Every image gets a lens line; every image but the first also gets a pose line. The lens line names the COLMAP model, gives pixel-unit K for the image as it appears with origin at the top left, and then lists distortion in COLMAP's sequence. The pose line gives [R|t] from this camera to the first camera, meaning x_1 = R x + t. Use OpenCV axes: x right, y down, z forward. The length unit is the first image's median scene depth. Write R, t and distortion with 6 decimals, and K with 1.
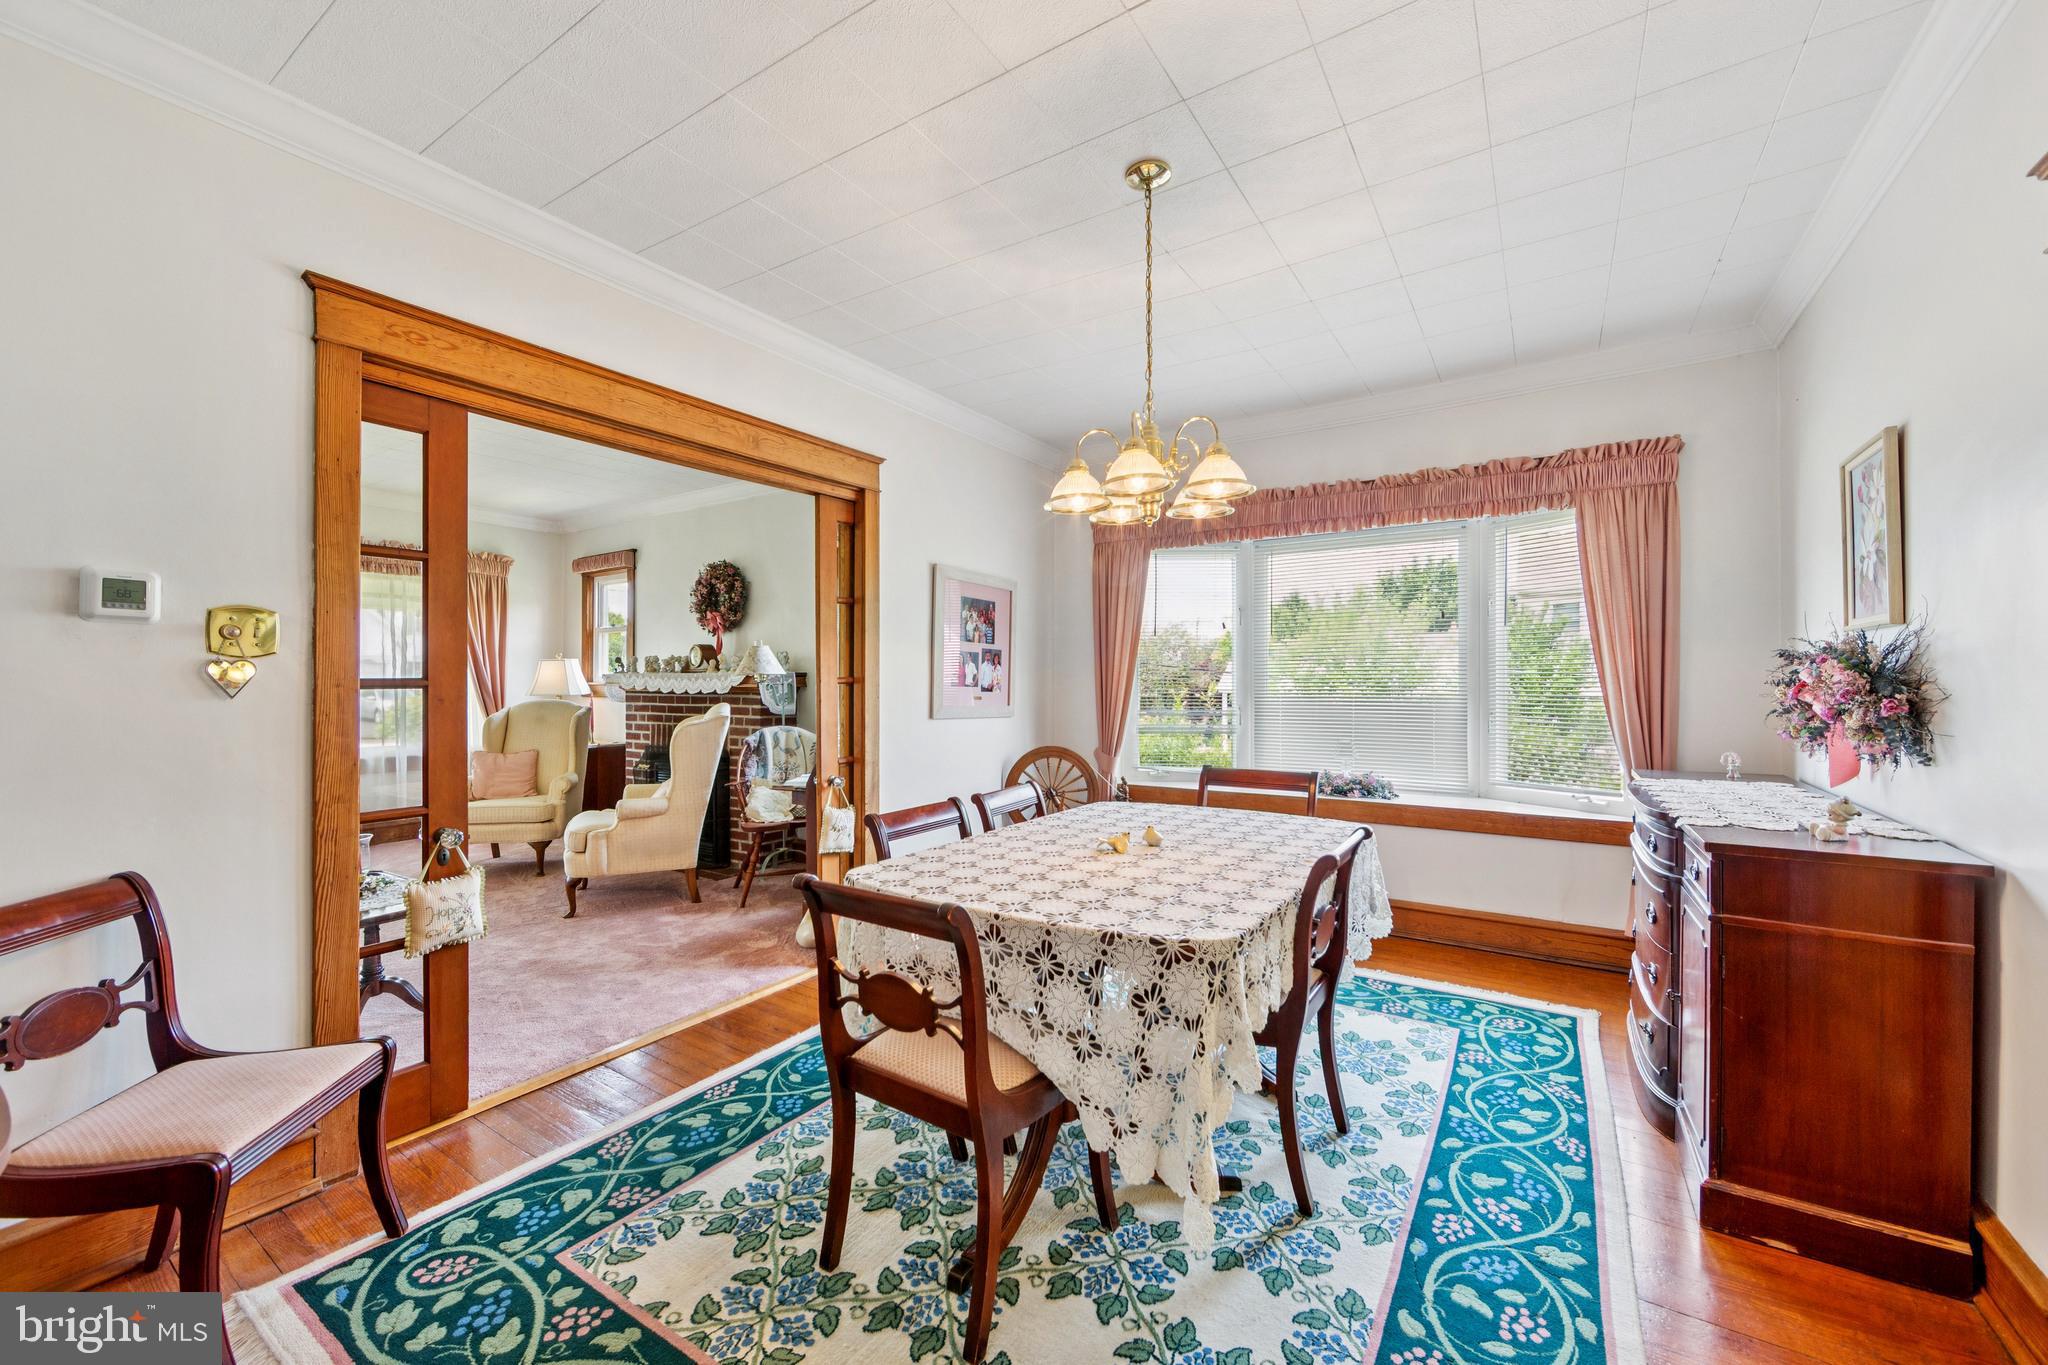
lens RADIAL K [[806.5, 0, 1029.8], [0, 806.5, 682.3], [0, 0, 1]] dist [-0.002506, 0.000025]
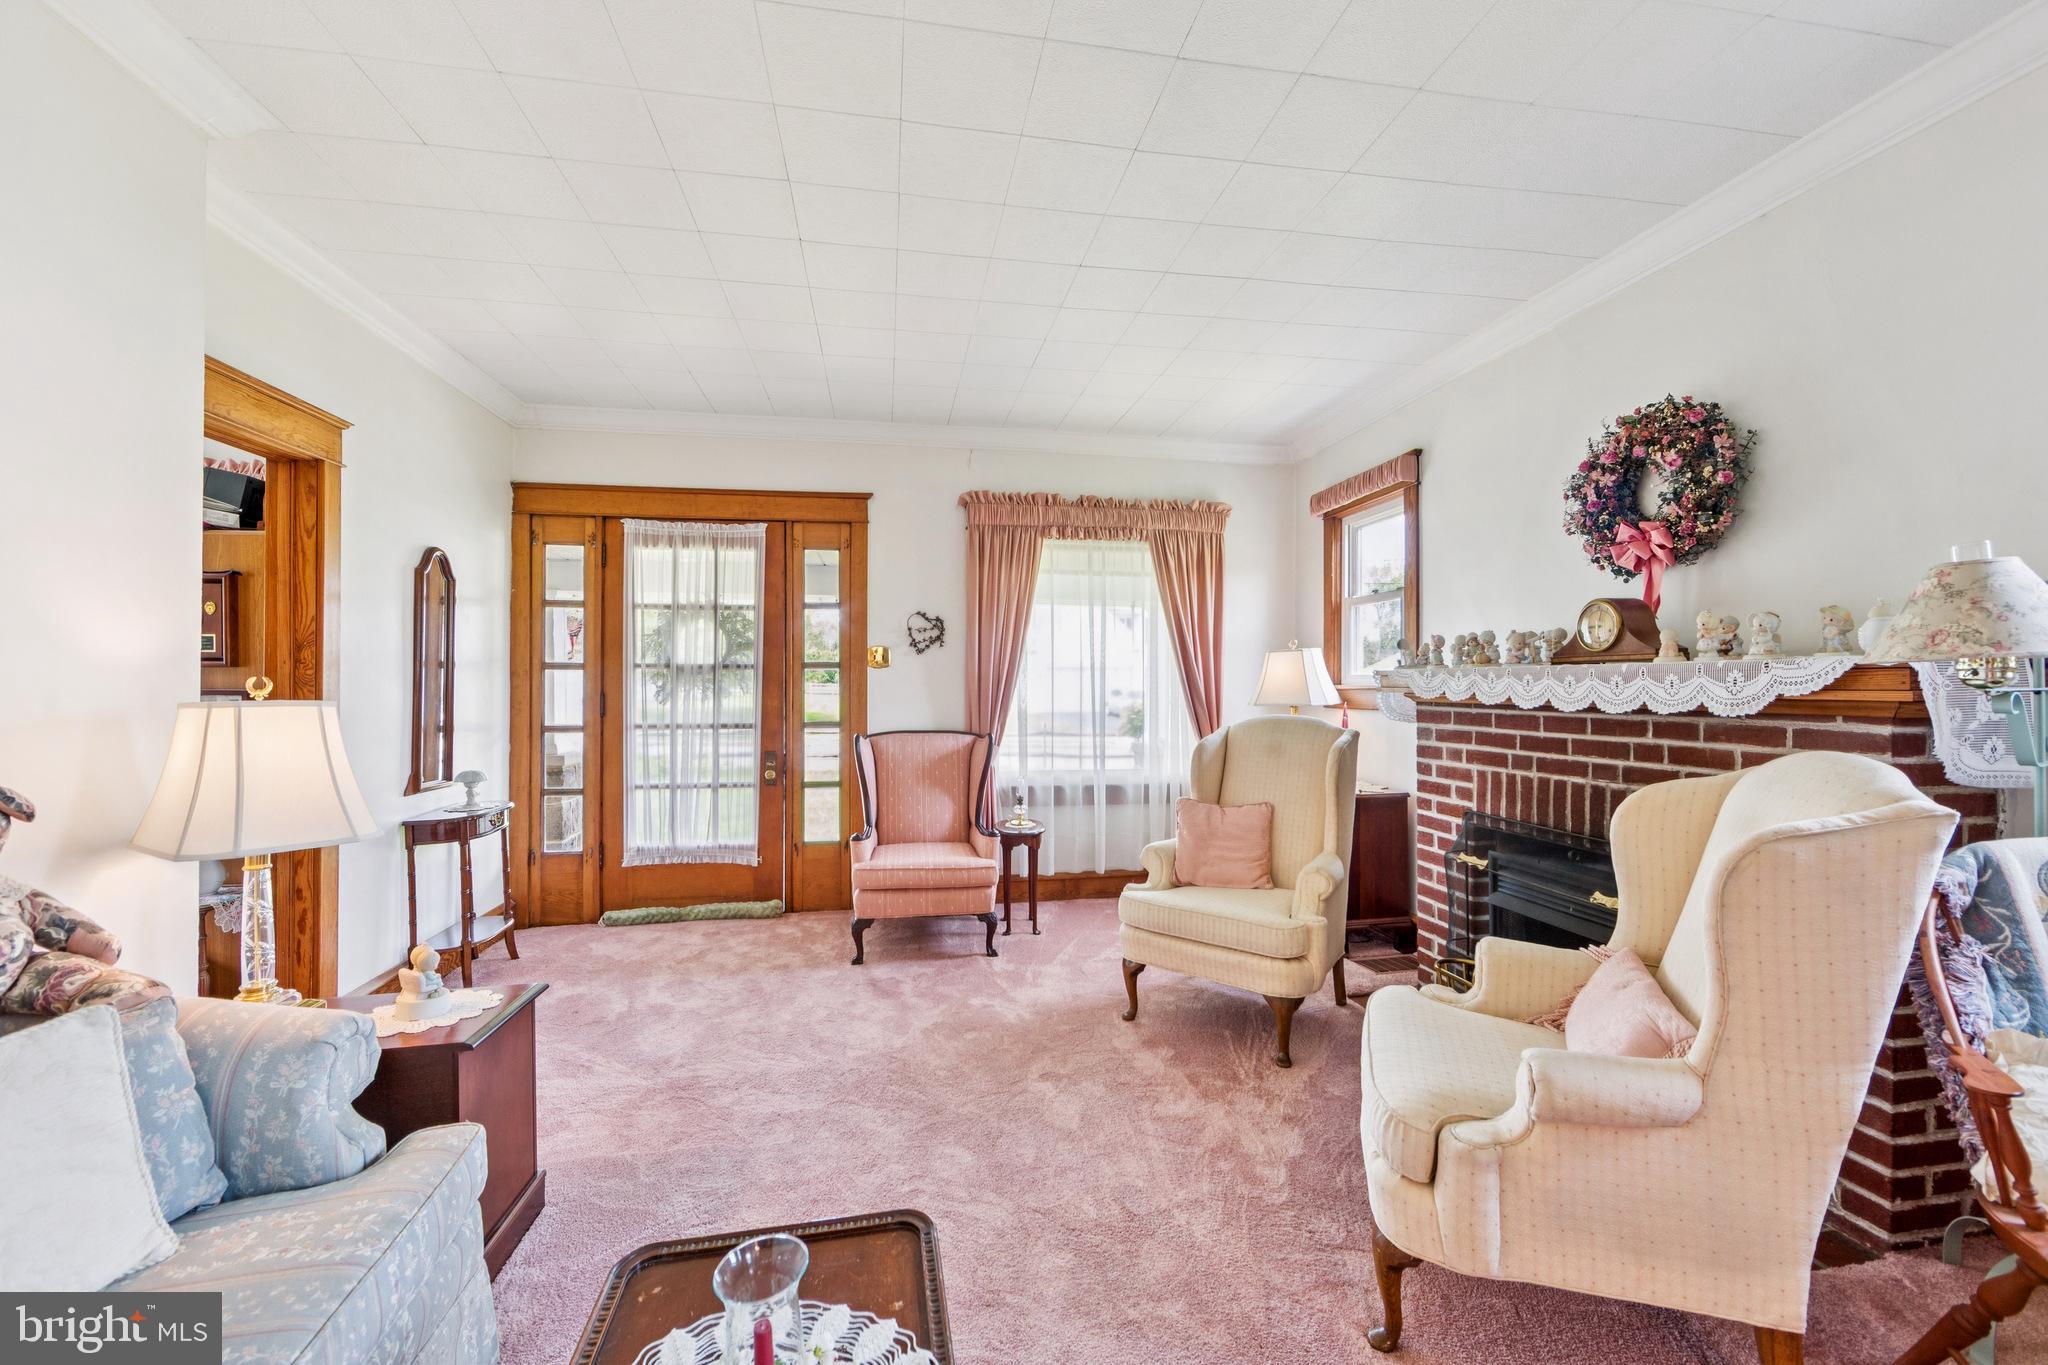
lens RADIAL K [[806.5, 0, 1029.8], [0, 806.5, 682.3], [0, 0, 1]] dist [-0.002506, 0.000025]
pose [[0.691762, -0.004276, -0.722113, -0.300021], [0.003118, 0.999991, -0.002934, -0.001229], [0.722119, -0.000222, 0.691769, 0.455215]]
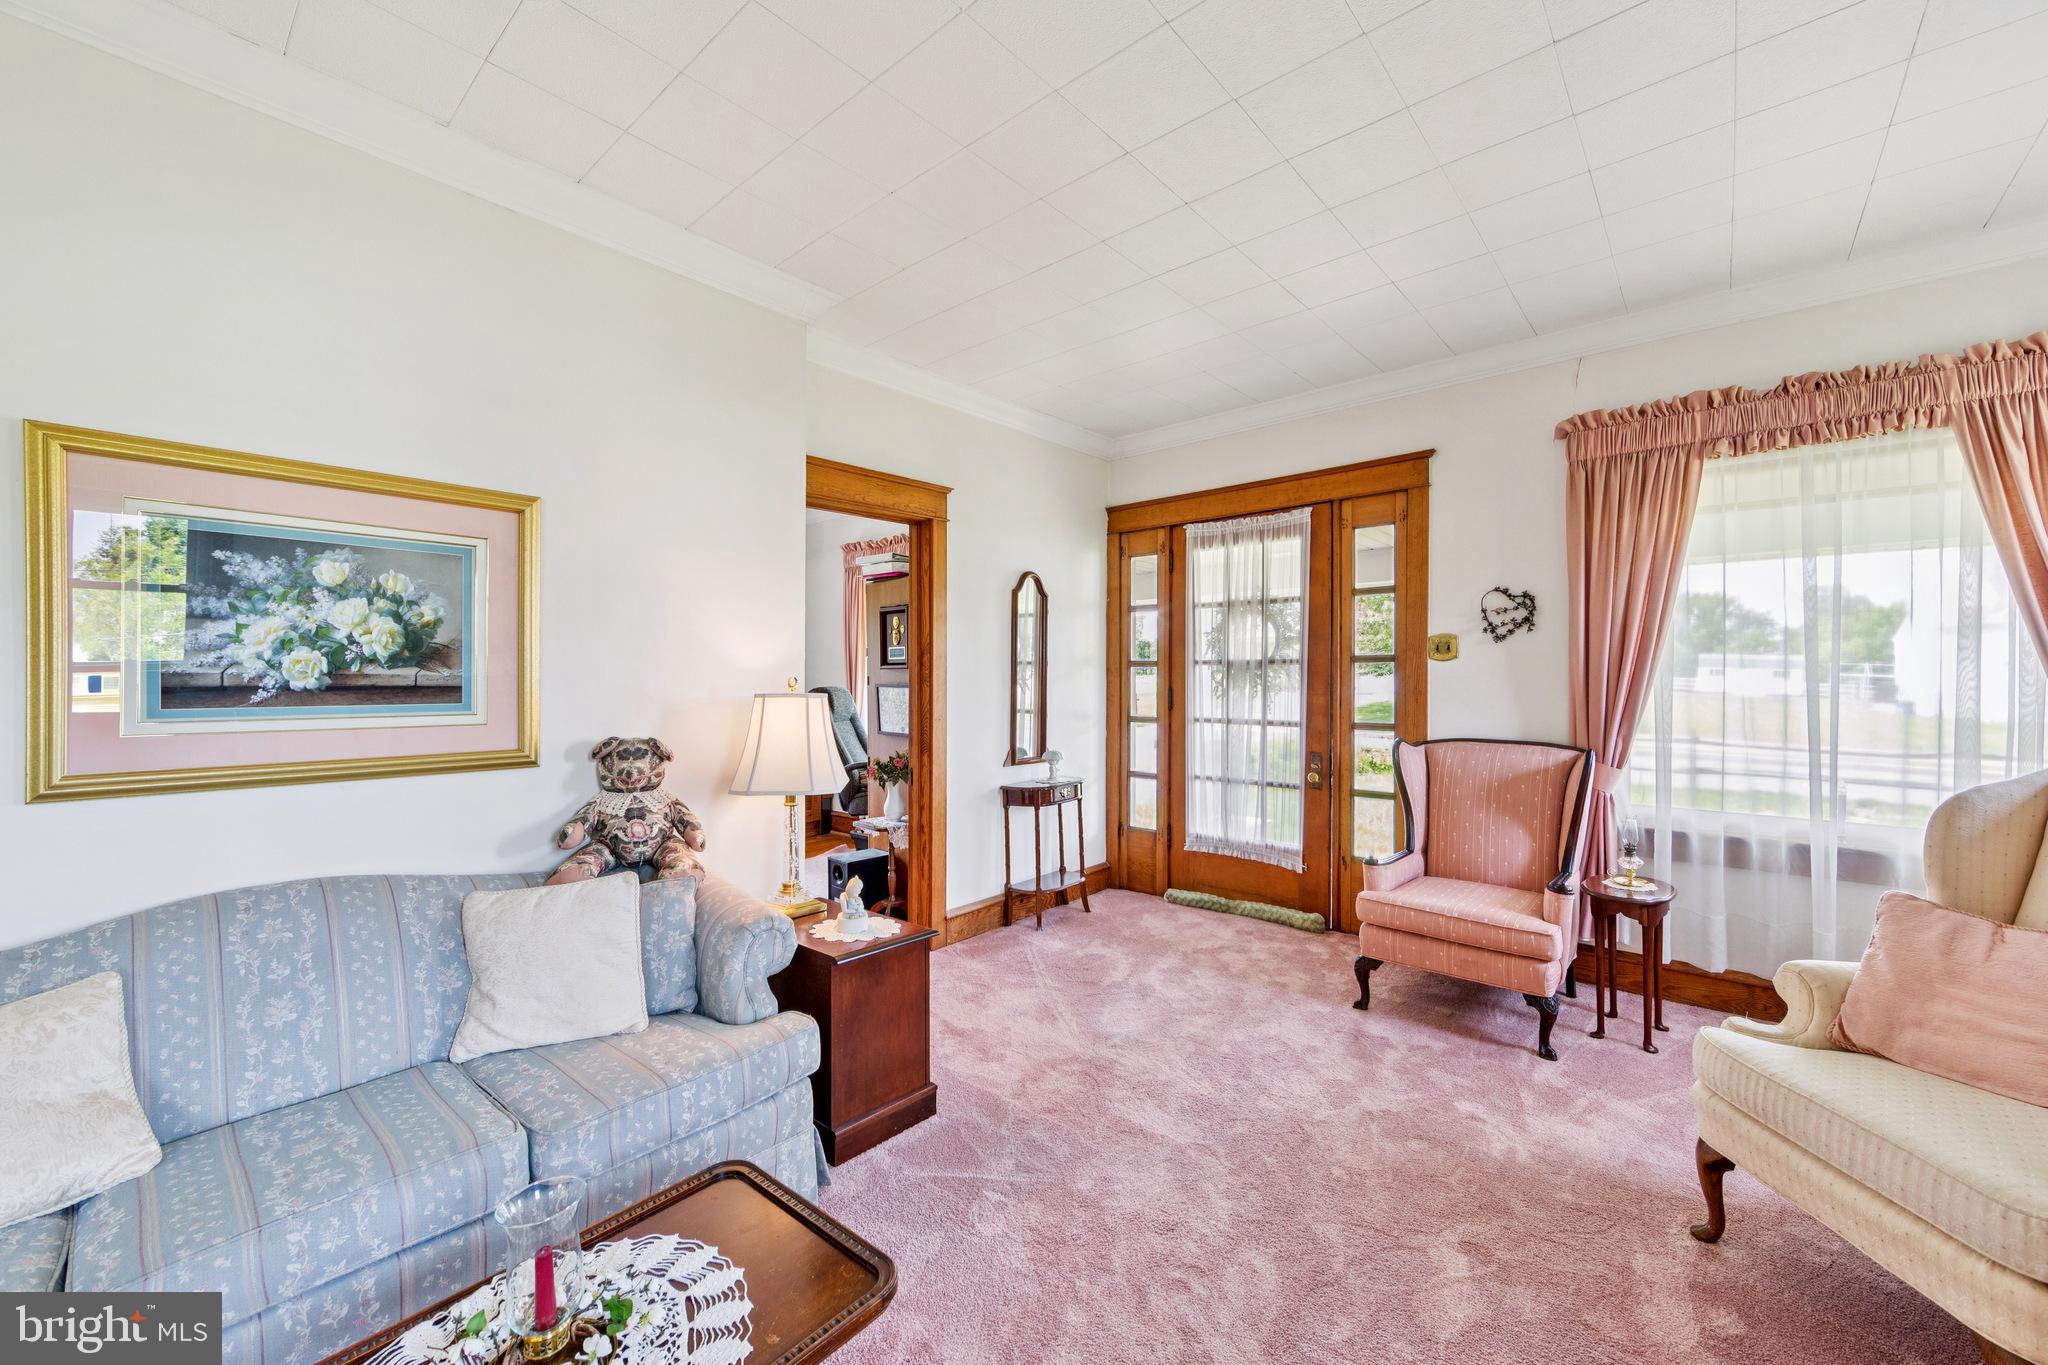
lens RADIAL K [[806.5, 0, 1029.8], [0, 806.5, 682.3], [0, 0, 1]] dist [-0.002506, 0.000025]
pose [[-0.130773, 0.003713, -0.991405, -0.288685], [0.001922, 0.999992, 0.003492, -0.003259], [0.991411, -0.001449, -0.130779, 0.629947]]
